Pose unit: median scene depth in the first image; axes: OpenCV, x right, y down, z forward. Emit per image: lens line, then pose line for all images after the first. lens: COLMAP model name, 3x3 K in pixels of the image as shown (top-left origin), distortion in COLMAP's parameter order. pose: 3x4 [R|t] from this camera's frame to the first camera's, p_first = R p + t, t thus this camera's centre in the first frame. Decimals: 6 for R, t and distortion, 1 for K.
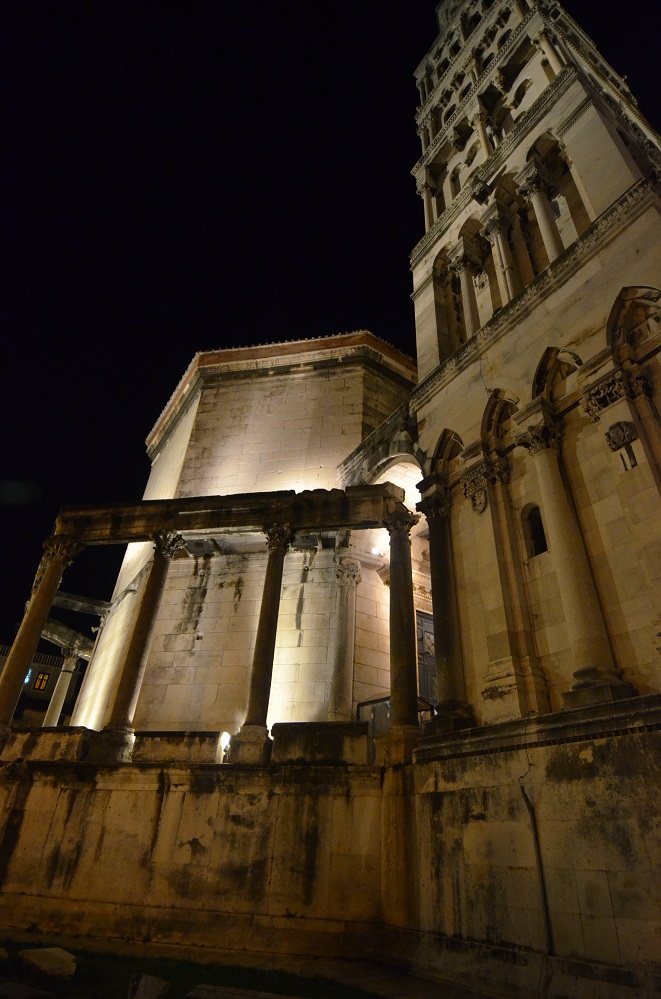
lens RADIAL K [[521.7, 0, 344.7], [0, 521.7, 495.4], [0, 0, 1]] dist [0.061011, -0.065318]
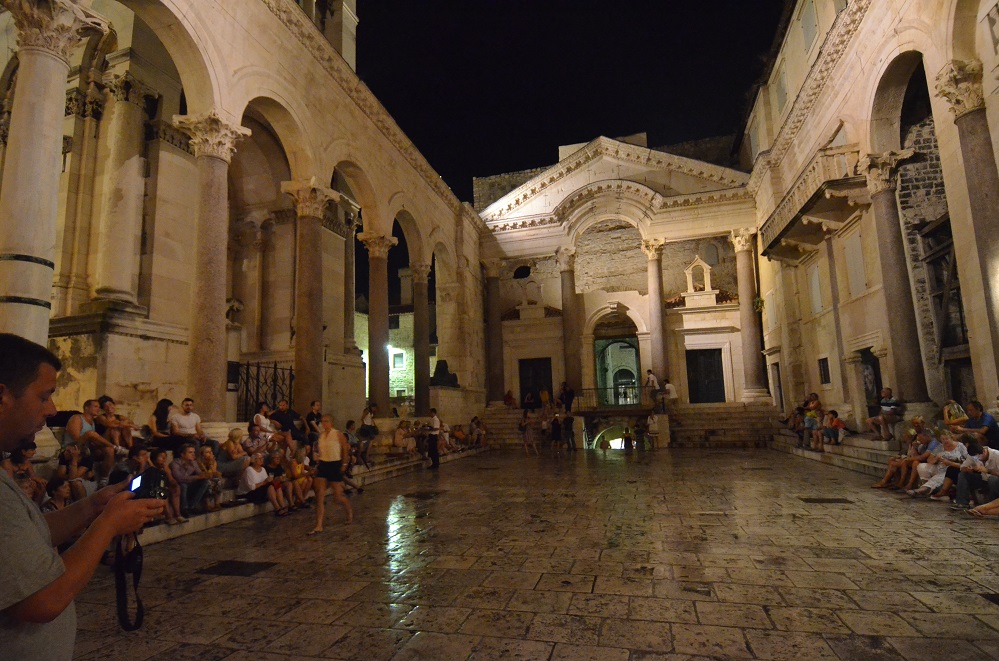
lens RADIAL K [[521.7, 0, 500.5], [0, 521.7, 344.7], [0, 0, 1]] dist [0.061011, -0.065318]
pose [[0.774534, 0.022278, 0.632140, 0.342096], [-0.302135, 0.891030, 0.338791, -0.280715], [-0.555708, -0.453397, 0.696864, -0.497294]]
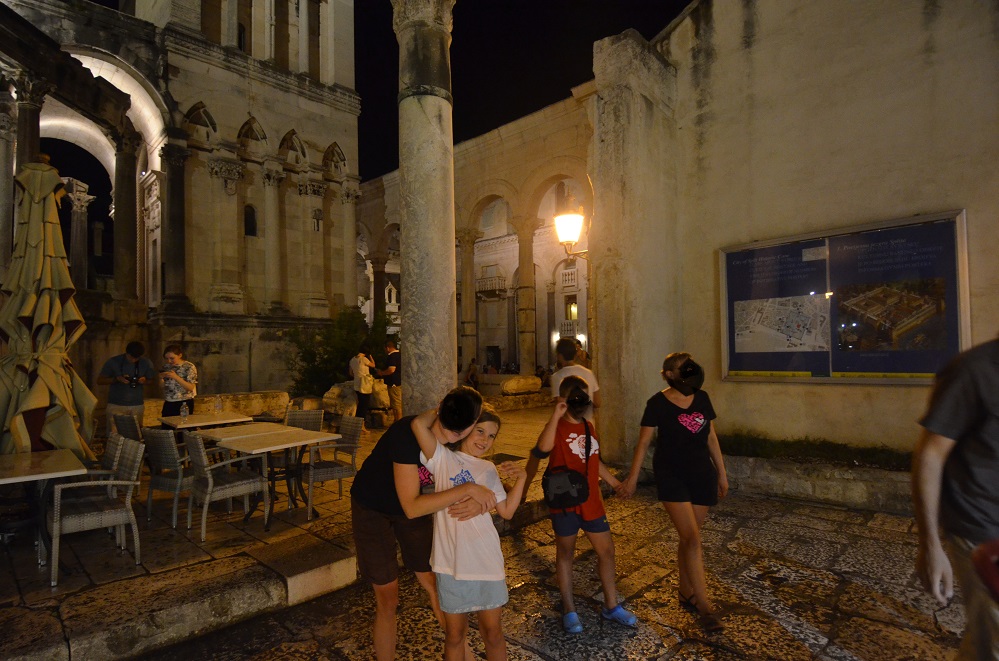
lens RADIAL K [[521.7, 0, 500.5], [0, 521.7, 344.7], [0, 0, 1]] dist [0.061011, -0.065318]
pose [[-0.232862, -0.019537, 0.972313, -1.208519], [-0.540149, 0.834002, -0.112604, 0.119396], [-0.808711, -0.551415, -0.204760, 0.309968]]
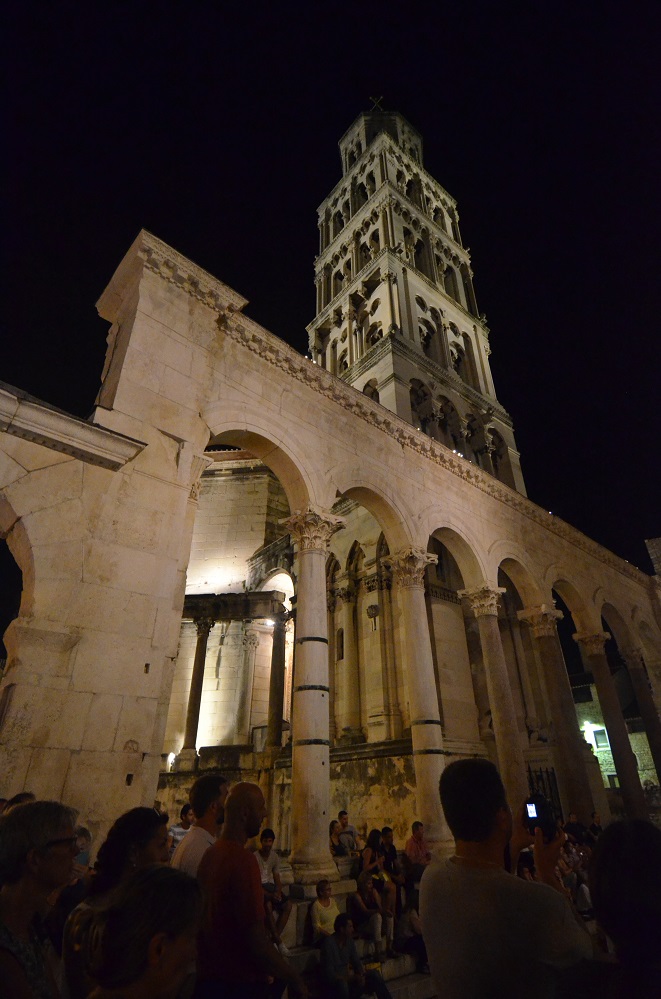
lens RADIAL K [[521.7, 0, 344.7], [0, 521.7, 495.4], [0, 0, 1]] dist [0.061011, -0.065318]
pose [[0.991764, 0.009977, 0.127690, 0.090338], [-0.018408, 0.997715, 0.065014, -0.432903], [-0.126750, -0.066829, 0.989681, -0.612849]]
